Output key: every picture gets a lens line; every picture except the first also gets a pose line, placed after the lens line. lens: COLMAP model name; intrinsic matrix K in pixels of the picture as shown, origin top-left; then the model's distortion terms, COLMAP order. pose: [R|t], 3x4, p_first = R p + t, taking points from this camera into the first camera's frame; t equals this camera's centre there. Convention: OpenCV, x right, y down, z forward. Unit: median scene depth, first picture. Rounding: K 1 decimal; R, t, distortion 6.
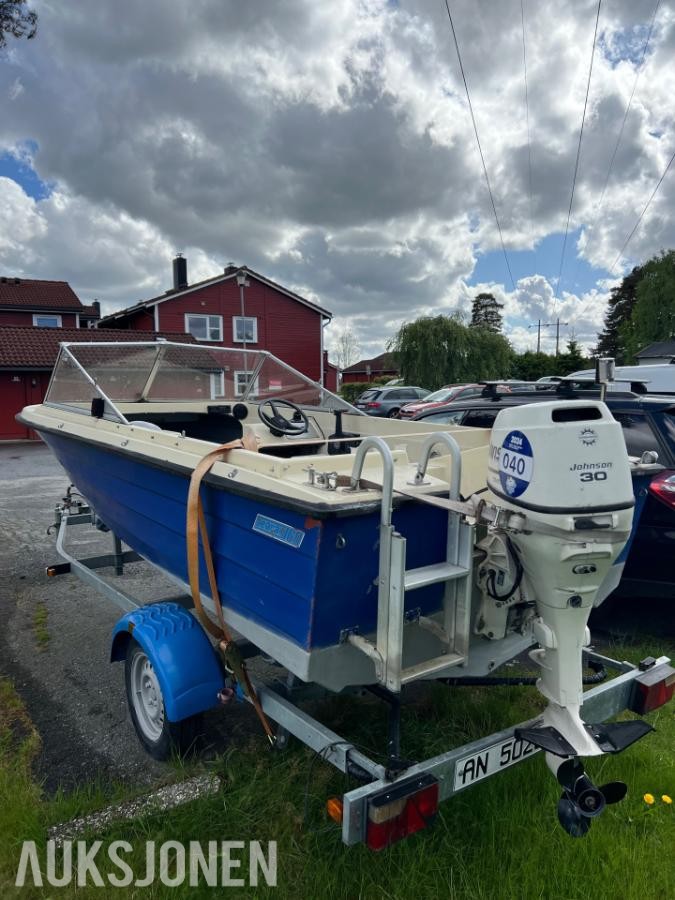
lens RADIAL K [[711.3, 0, 338.2], [0, 711.3, 450.9], [0, 0, 1]] dist [0.032074, -0.032270]
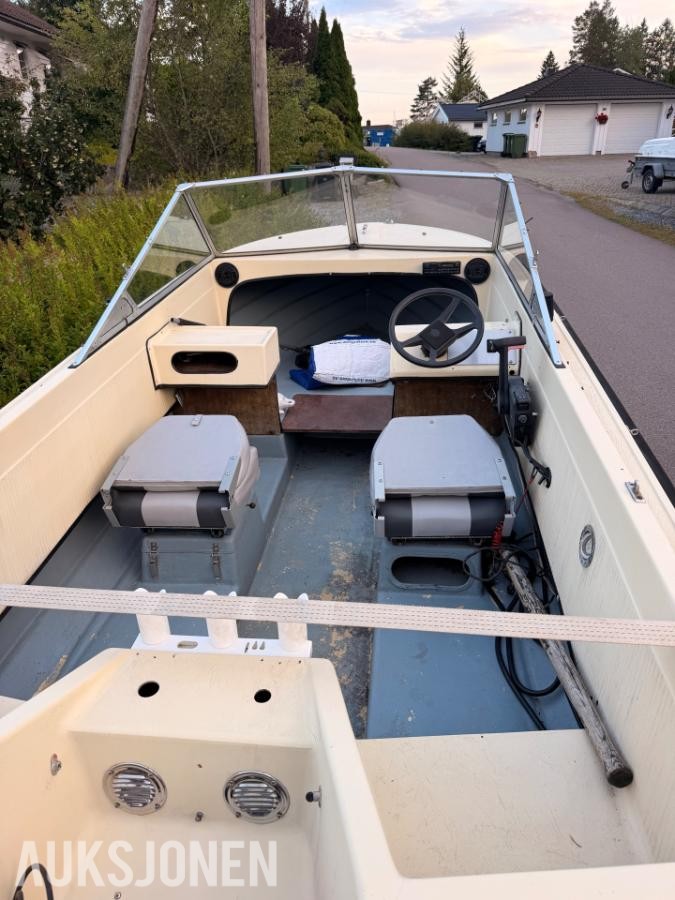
lens RADIAL K [[658.3, 0, 341.0], [0, 658.3, 442.8], [0, 0, 1]] dist [0.055524, -0.065835]
pose [[0.741615, 0.263355, -0.616970, 0.041121], [-0.023106, 0.929199, 0.368858, -0.029035], [0.670428, -0.259295, 0.695192, 0.102475]]
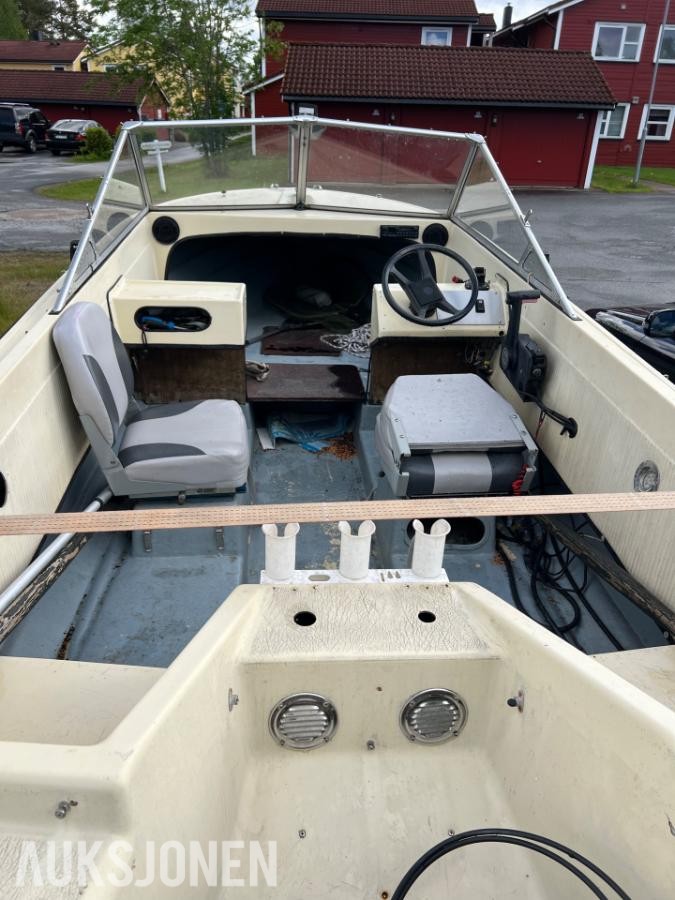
lens RADIAL K [[711.3, 0, 338.9], [0, 711.3, 445.4], [0, 0, 1]] dist [0.032074, -0.032270]
pose [[0.849281, 0.253711, -0.462983, 0.028779], [-0.079570, 0.928454, 0.362824, -0.023773], [0.521911, -0.271300, 0.808706, 0.088862]]
